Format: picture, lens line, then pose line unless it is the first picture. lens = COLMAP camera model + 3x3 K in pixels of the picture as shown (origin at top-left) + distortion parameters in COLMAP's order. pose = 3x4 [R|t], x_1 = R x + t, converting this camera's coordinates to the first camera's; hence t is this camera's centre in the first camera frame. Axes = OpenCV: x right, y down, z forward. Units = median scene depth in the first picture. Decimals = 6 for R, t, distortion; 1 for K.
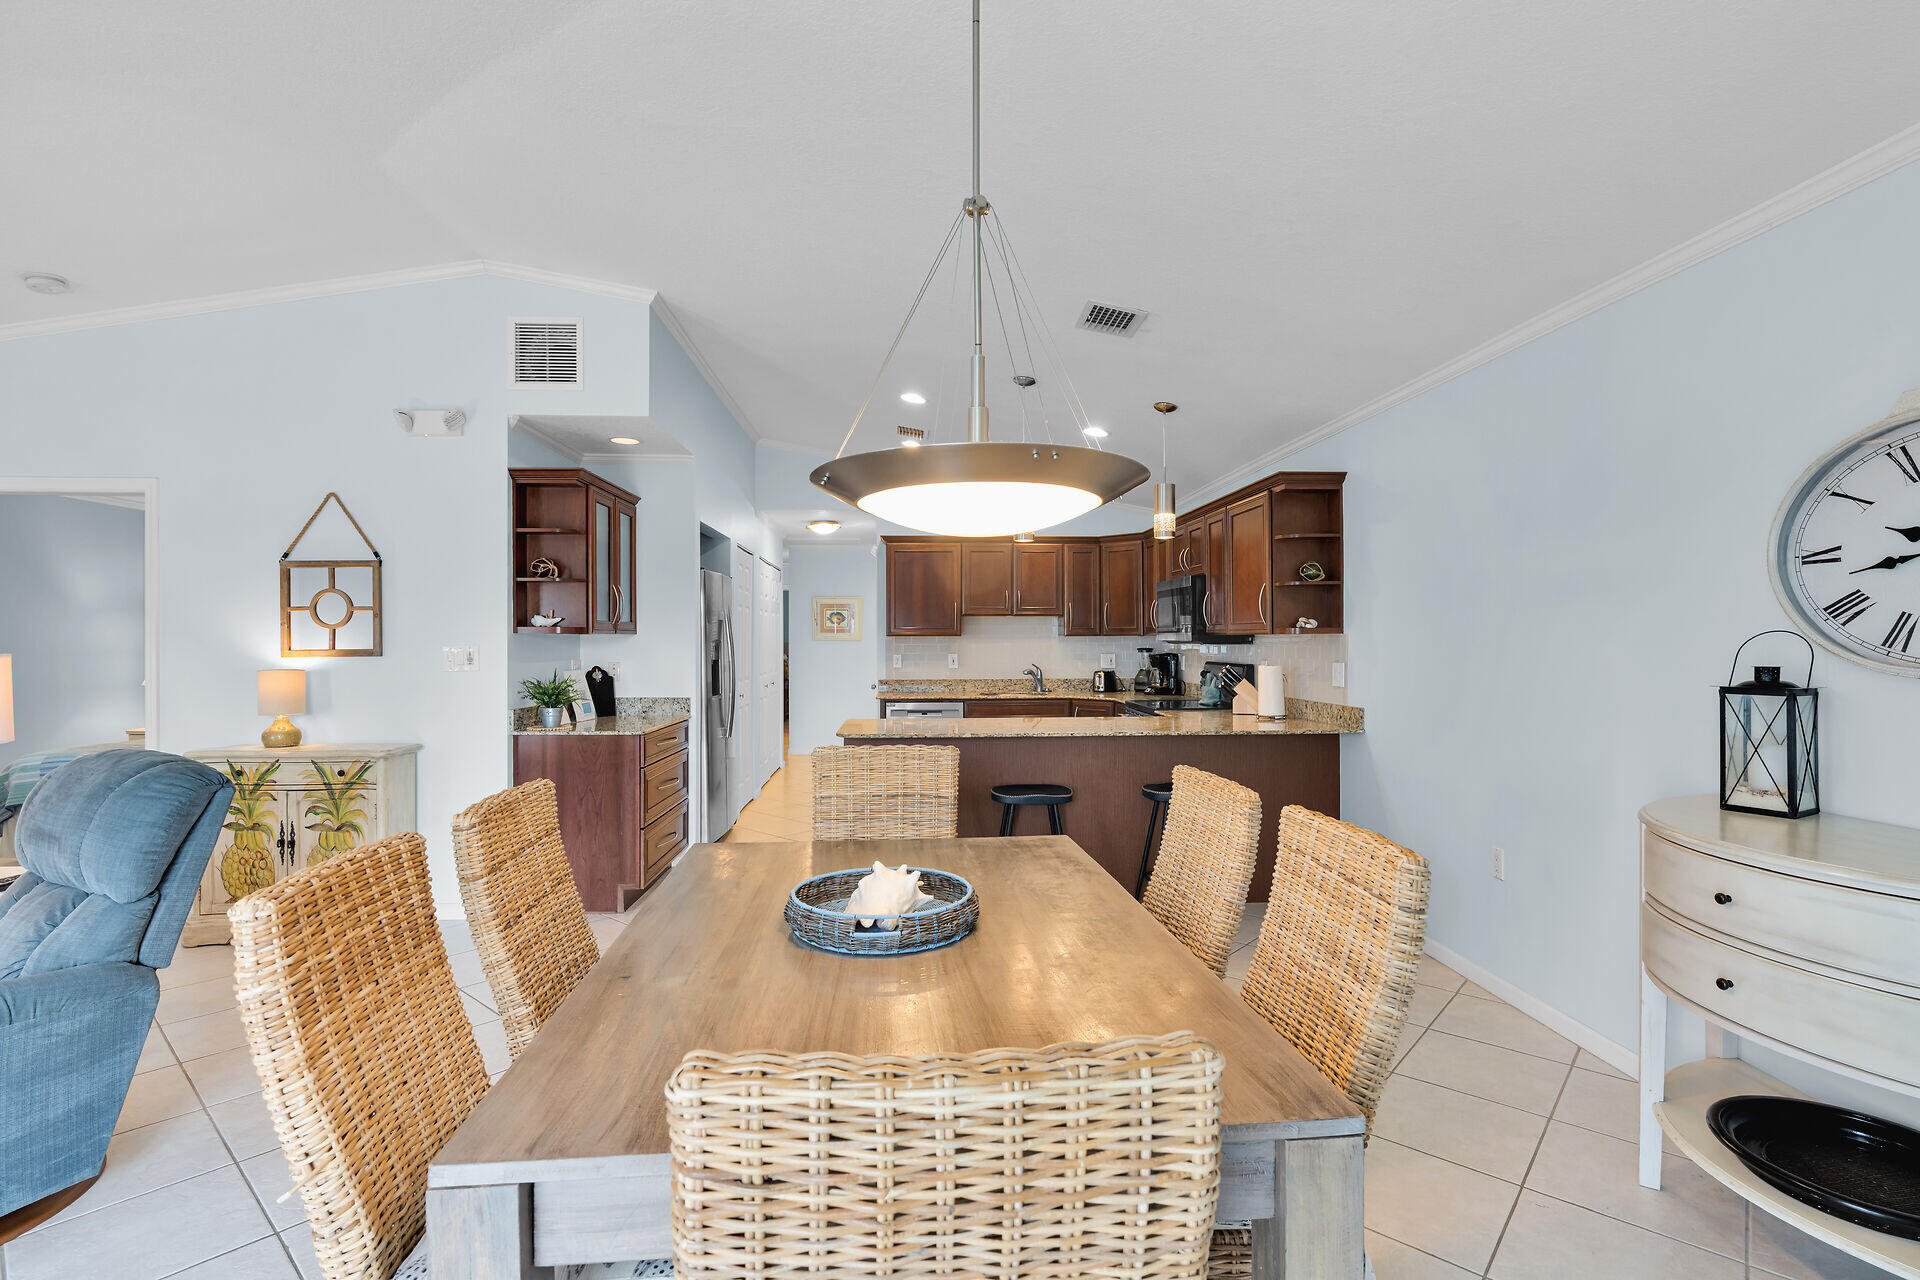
lens RADIAL K [[875.9, 0, 959.6], [0, 875.9, 648.0], [0, 0, 1]] dist [-0.005452, 0.002779]
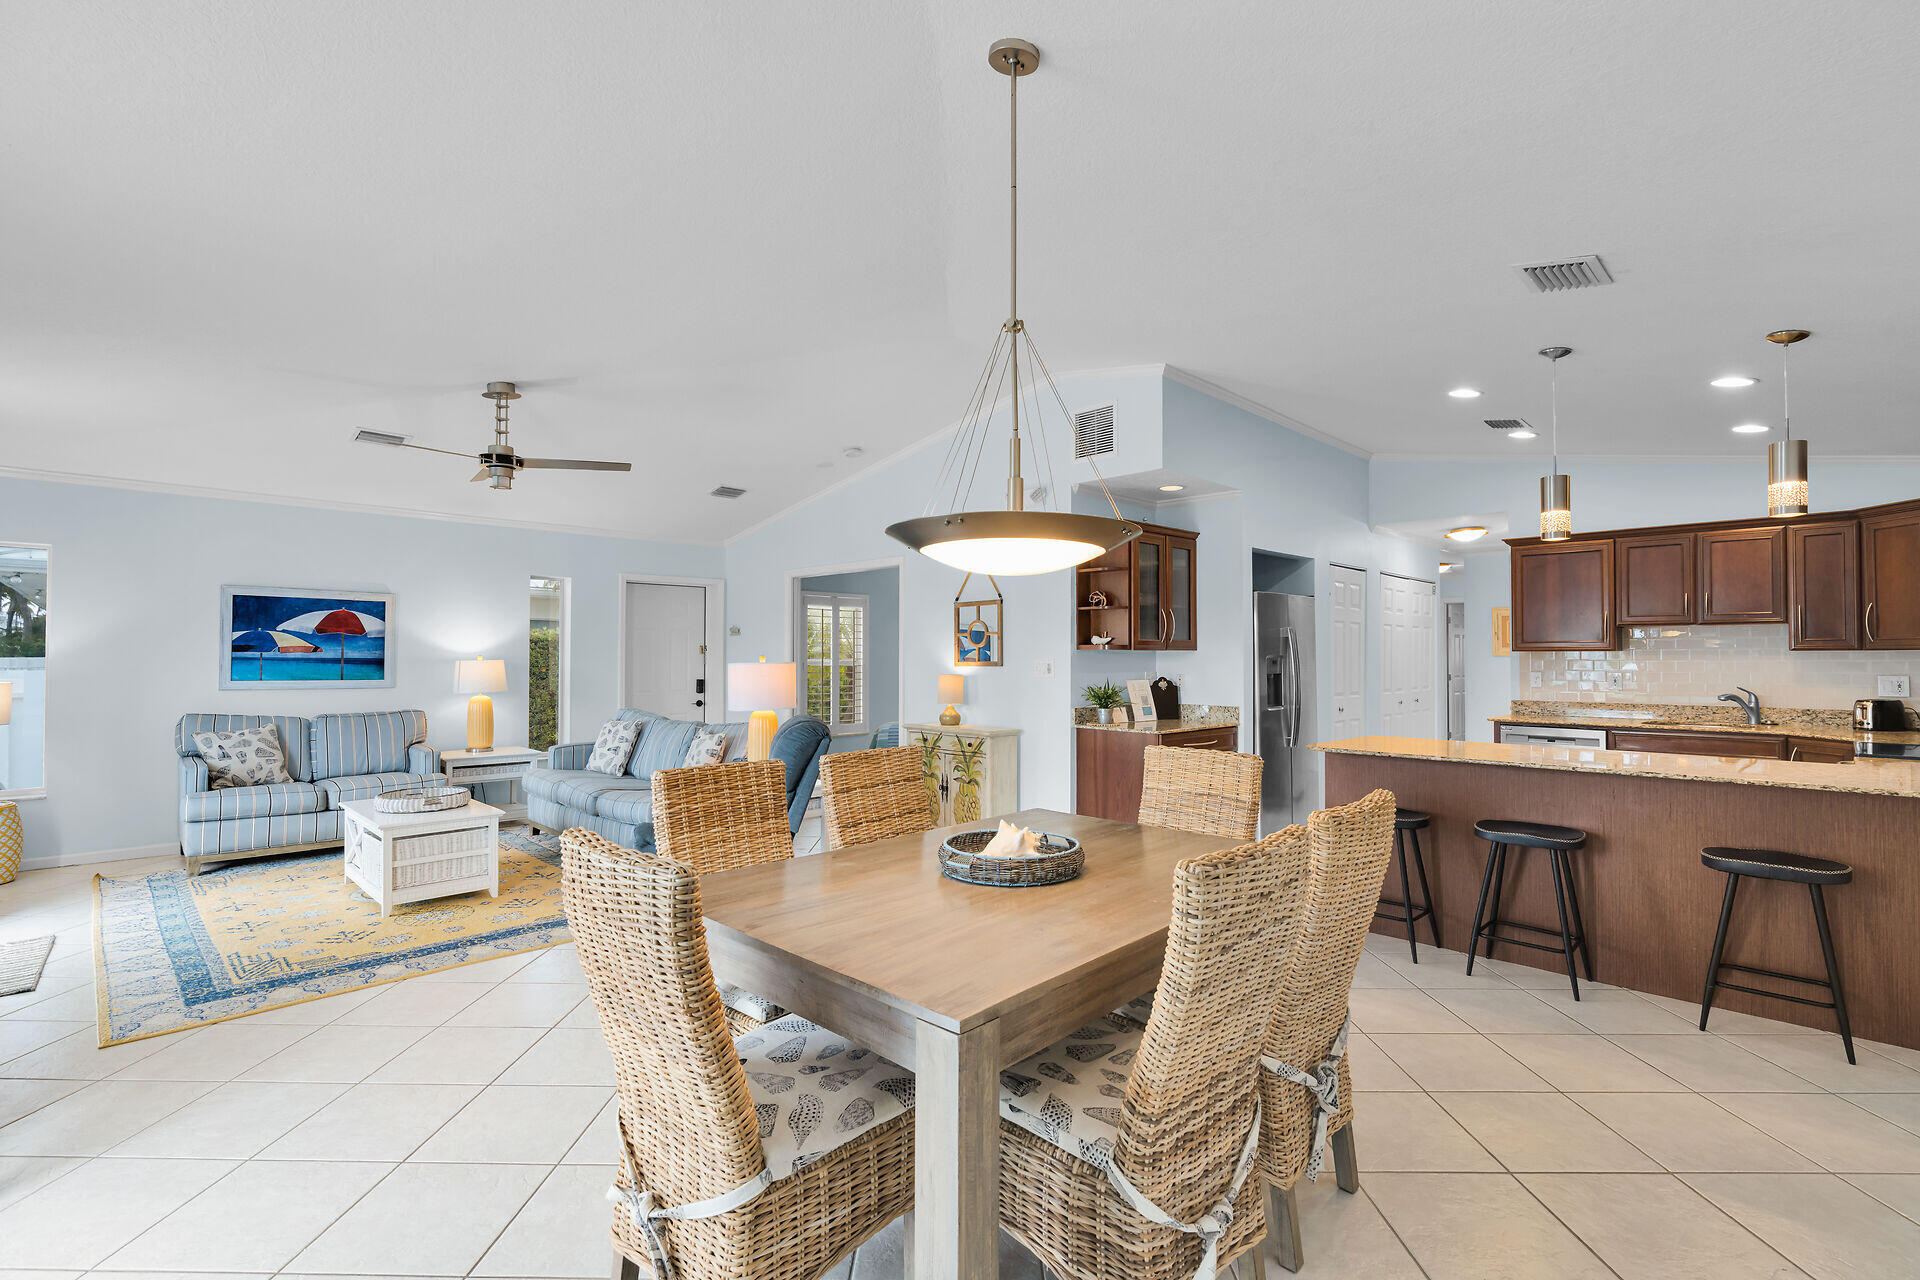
lens RADIAL K [[875.9, 0, 971.9], [0, 875.9, 641.5], [0, 0, 1]] dist [-0.005452, 0.002779]
pose [[0.661199, -0.009609, -0.750149, 0.331279], [-0.007112, 0.999793, -0.019075, -0.002899], [0.750177, 0.017948, 0.660993, 0.015751]]
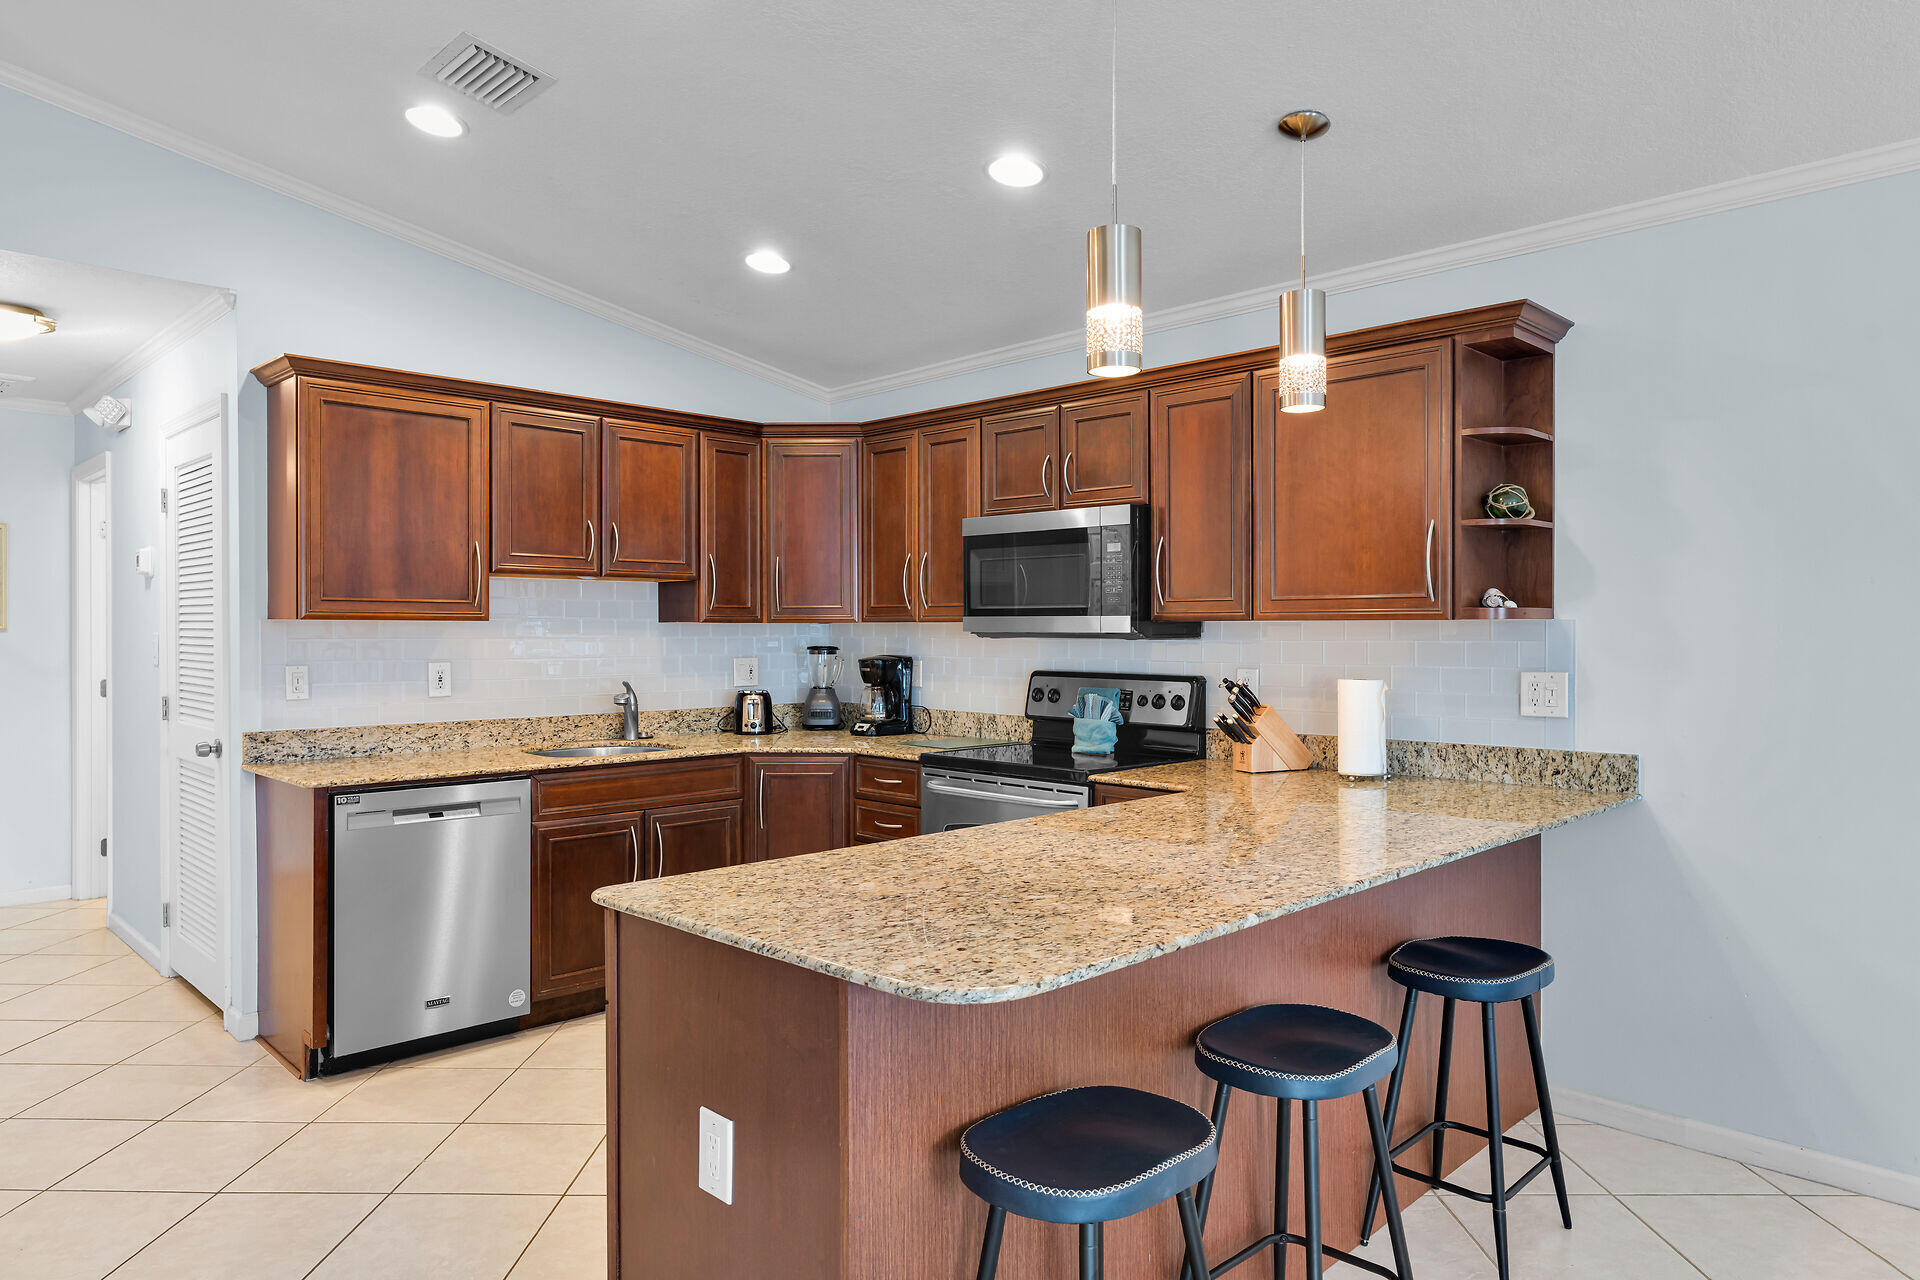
lens RADIAL K [[1223.5, 0, 932.6], [0, 1223.5, 641.1], [0, 0, 1]] dist [0.002984, 0.000000]
pose [[0.763856, -0.003227, 0.645379, -0.327577], [0.003465, 0.999994, 0.000899, -0.004595], [-0.645377, 0.001550, 0.763862, 0.631891]]
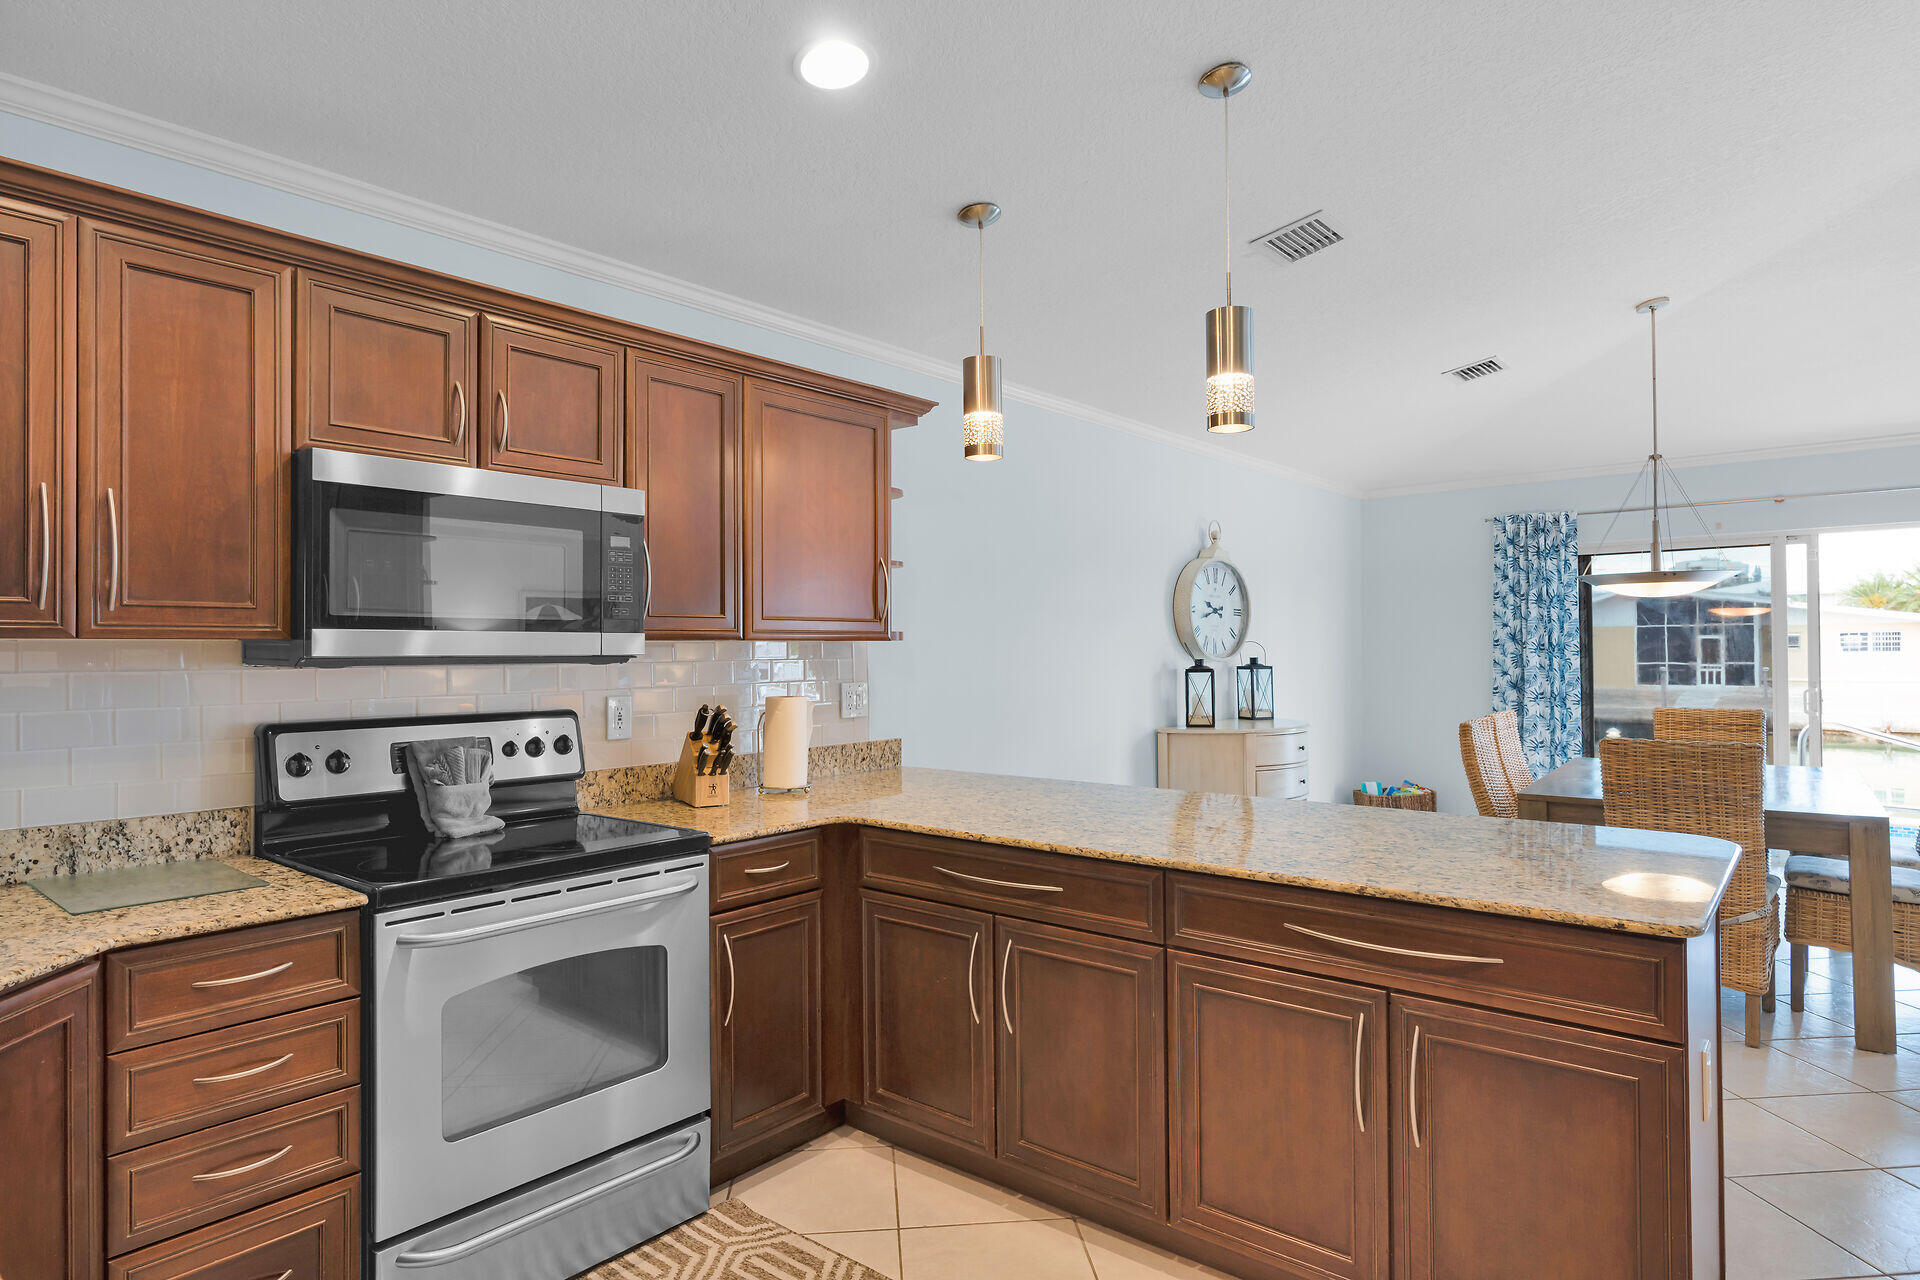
lens RADIAL K [[1059.7, 0, 960.7], [0, 1059.7, 642.8], [0, 0, 1]] dist [-0.003088, -0.000113]
pose [[-0.723443, 0.012699, 0.690268, -0.197100], [0.015104, 0.999883, -0.002565, -0.011452], [-0.690219, 0.008570, -0.723550, 1.472218]]
